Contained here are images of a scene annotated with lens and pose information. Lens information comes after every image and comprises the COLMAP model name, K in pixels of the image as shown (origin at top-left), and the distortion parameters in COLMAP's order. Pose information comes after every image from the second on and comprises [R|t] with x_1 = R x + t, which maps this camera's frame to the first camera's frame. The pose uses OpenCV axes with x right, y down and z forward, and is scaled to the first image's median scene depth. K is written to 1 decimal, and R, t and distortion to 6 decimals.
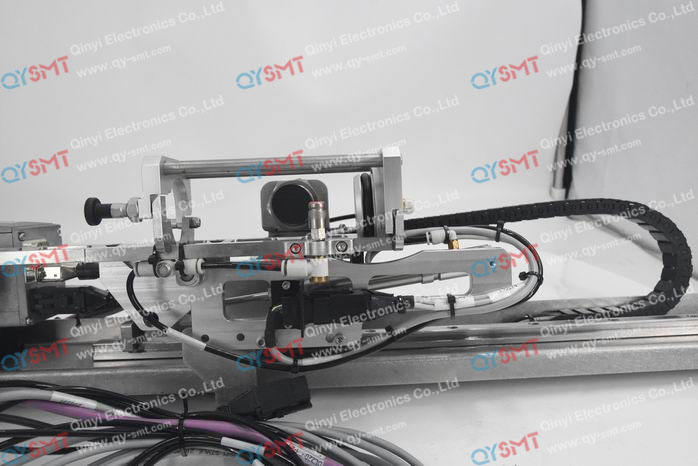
lens RADIAL K [[584.8, 0, 347.4], [0, 584.8, 230.6], [0, 0, 1]] dist [-0.036175, 0.008643]
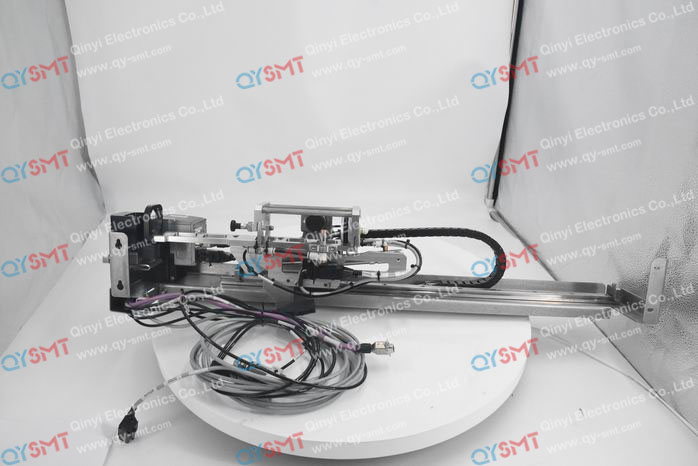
lens RADIAL K [[553.1, 0, 344.2], [0, 553.1, 233.9], [0, 0, 1]] dist [-0.064102, 0.005322]
pose [[0.994475, 0.090730, -0.052791, 0.143093], [-0.083906, 0.989269, 0.119607, -0.291722], [0.063077, -0.114517, 0.991417, -1.182116]]
